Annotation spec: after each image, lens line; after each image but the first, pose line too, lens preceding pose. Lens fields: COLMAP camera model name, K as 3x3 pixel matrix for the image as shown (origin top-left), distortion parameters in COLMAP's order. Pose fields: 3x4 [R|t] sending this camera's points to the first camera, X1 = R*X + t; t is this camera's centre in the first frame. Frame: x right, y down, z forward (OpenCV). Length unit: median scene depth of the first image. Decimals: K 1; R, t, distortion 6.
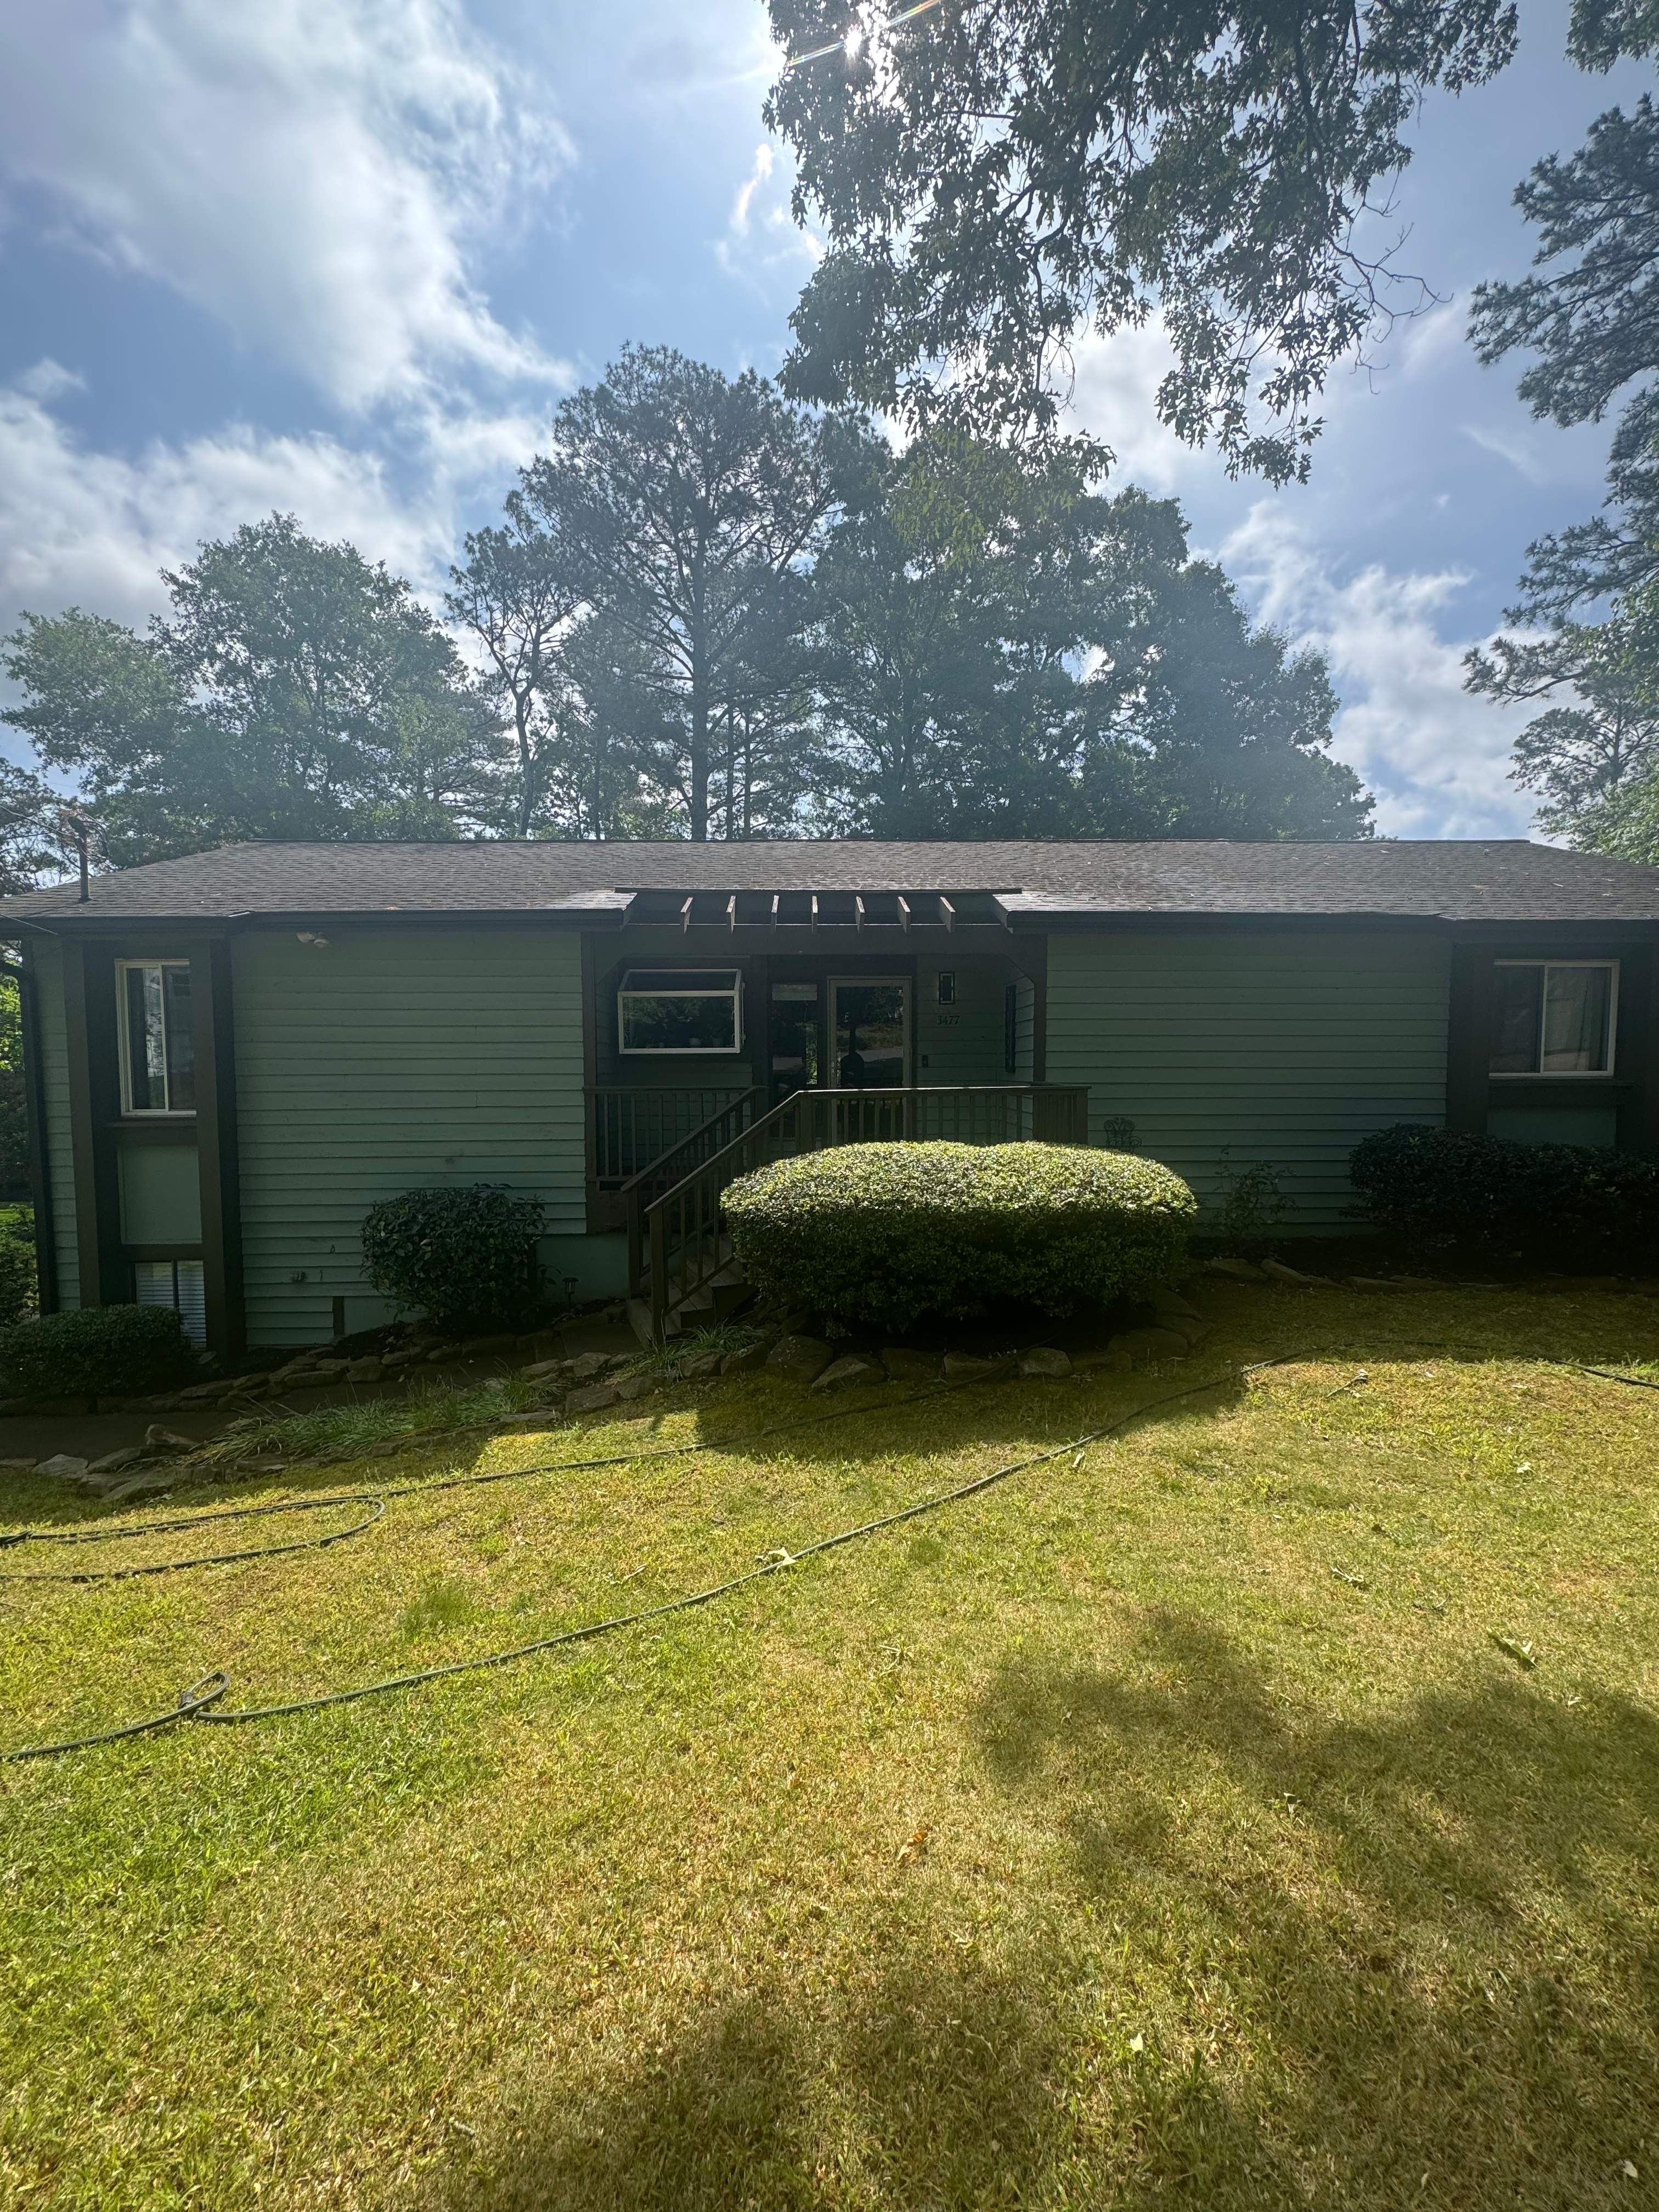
lens RADIAL K [[882.7, 0, 829.1], [0, 882.7, 1102.5], [0, 0, 1]] dist [-0.006360, 0.000648]
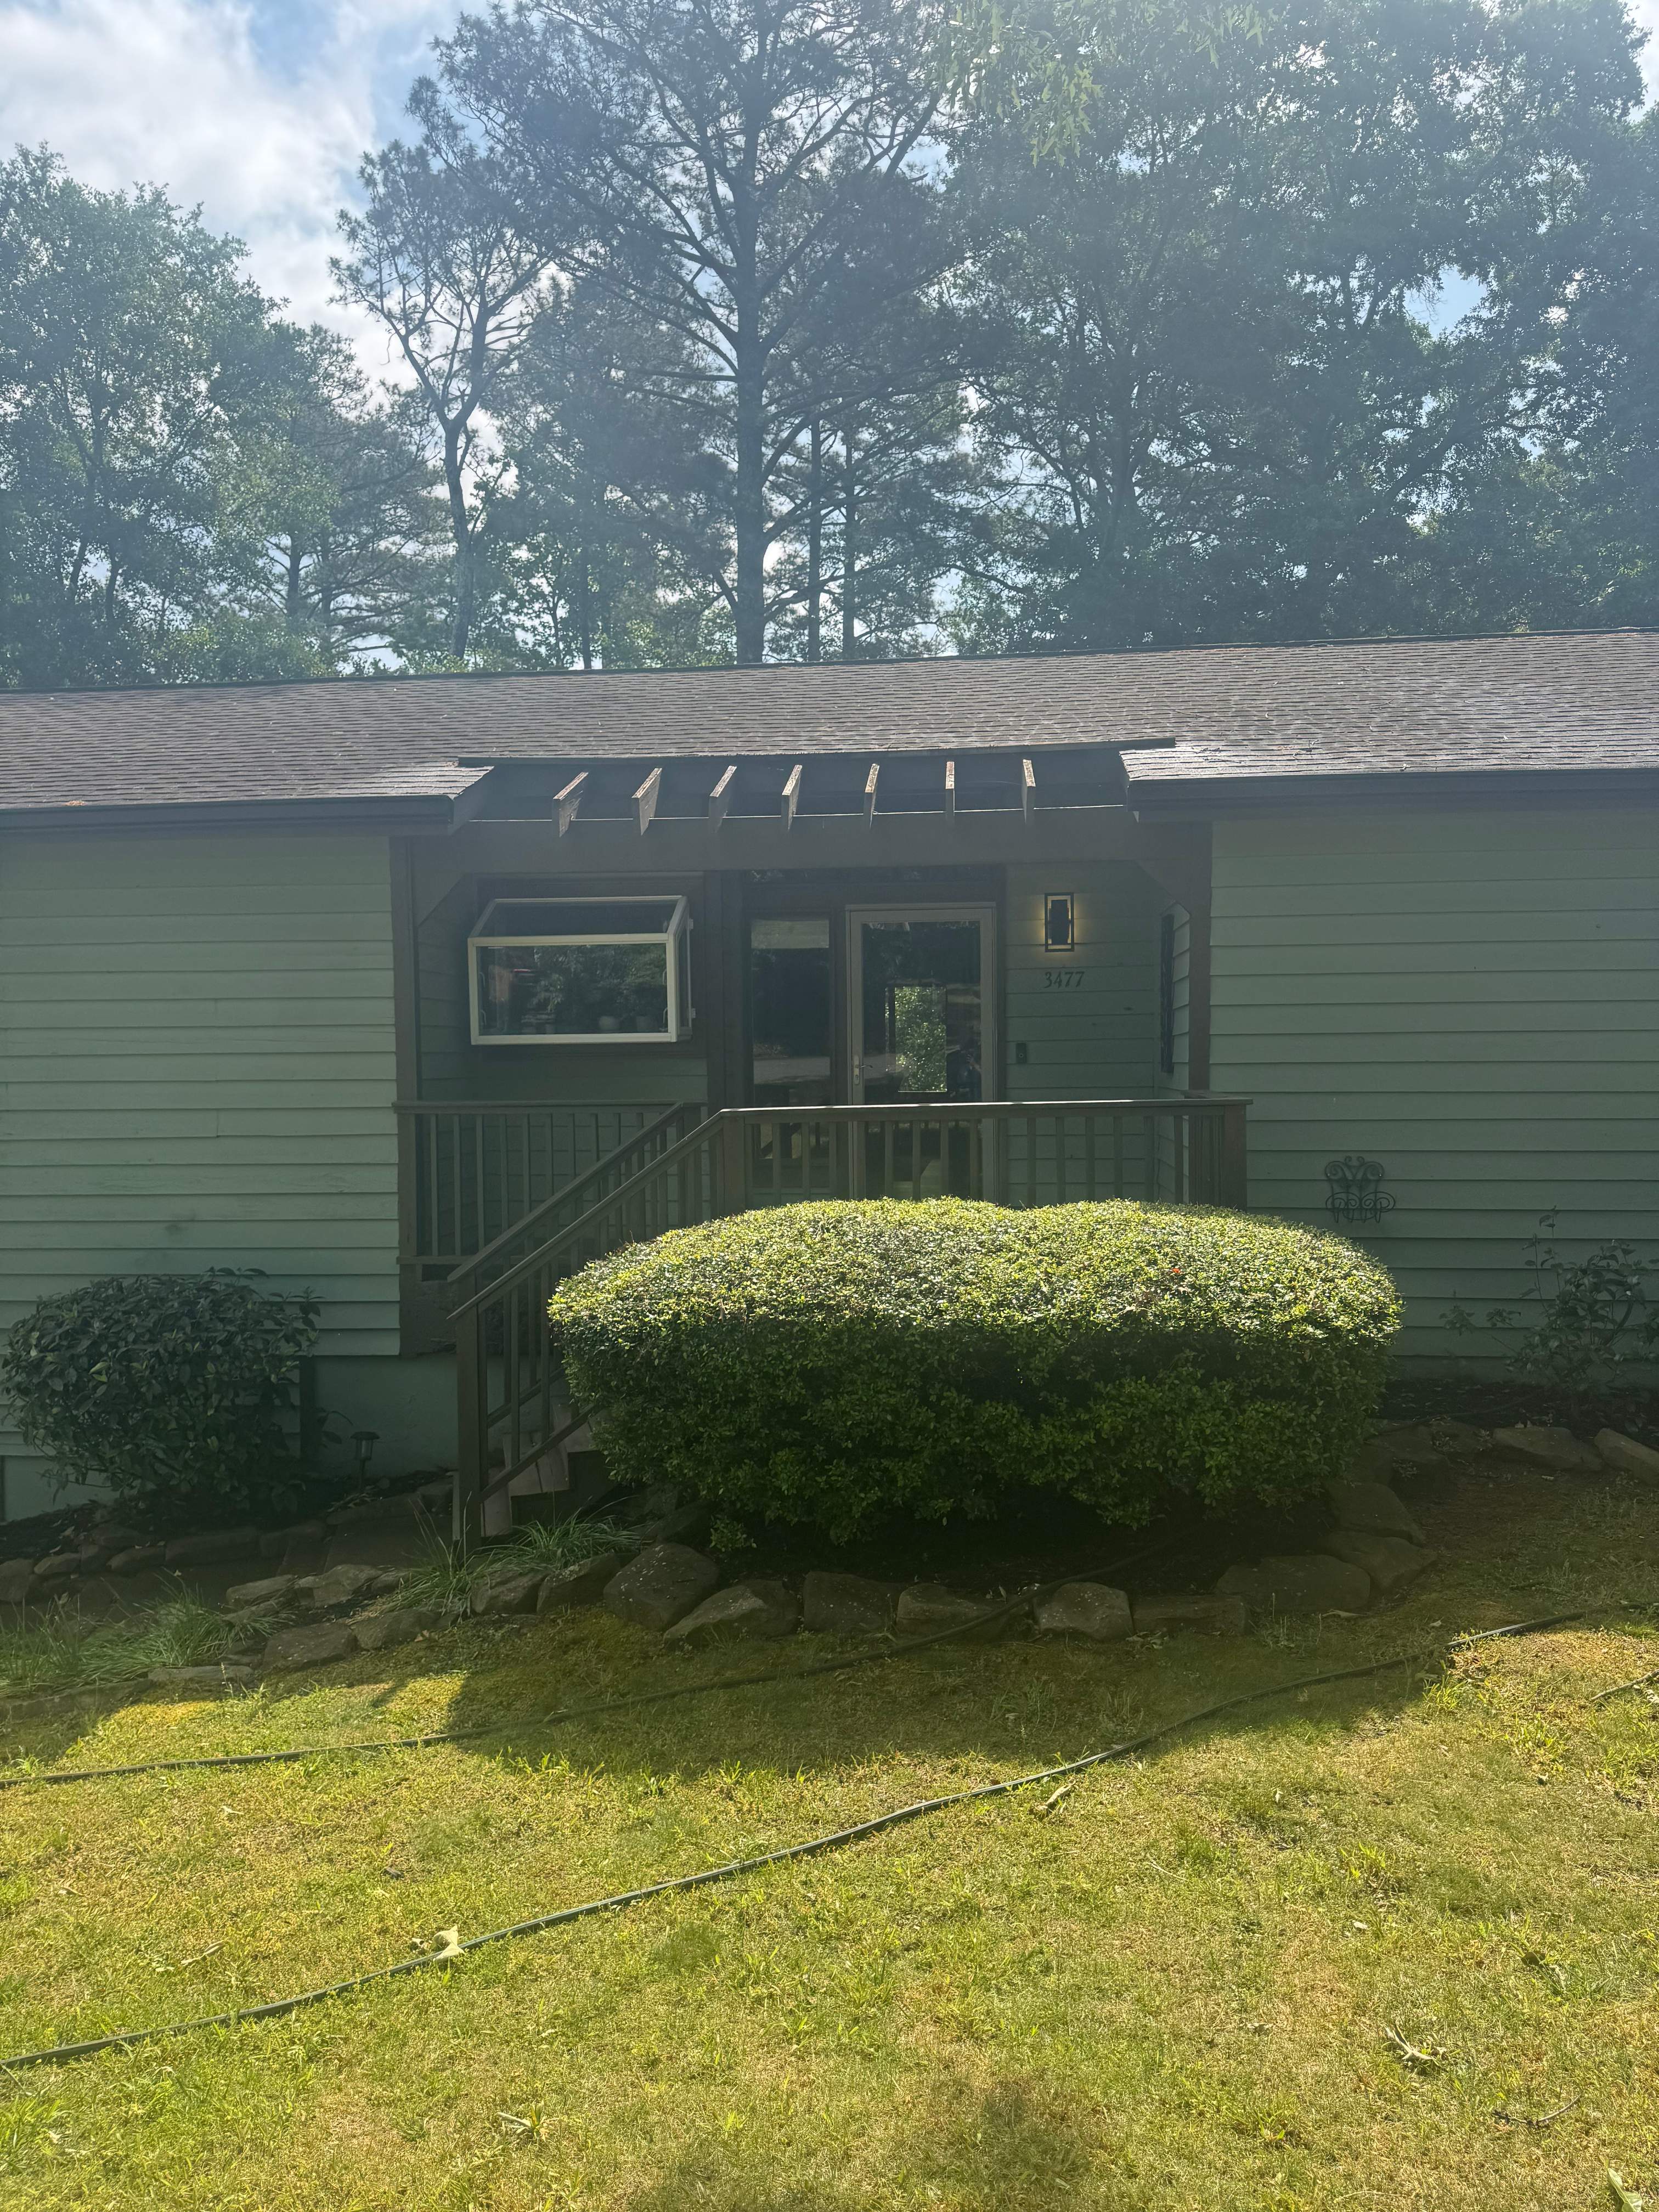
lens RADIAL K [[1575.5, 0, 829.1], [0, 1575.5, 1088.7], [0, 0, 1]] dist [0.045363, -0.049780]
pose [[0.992262, -0.003739, -0.124106, 0.135950], [0.001062, 0.999765, -0.021635, -0.003513], [0.124158, 0.021336, 0.992033, 0.003838]]
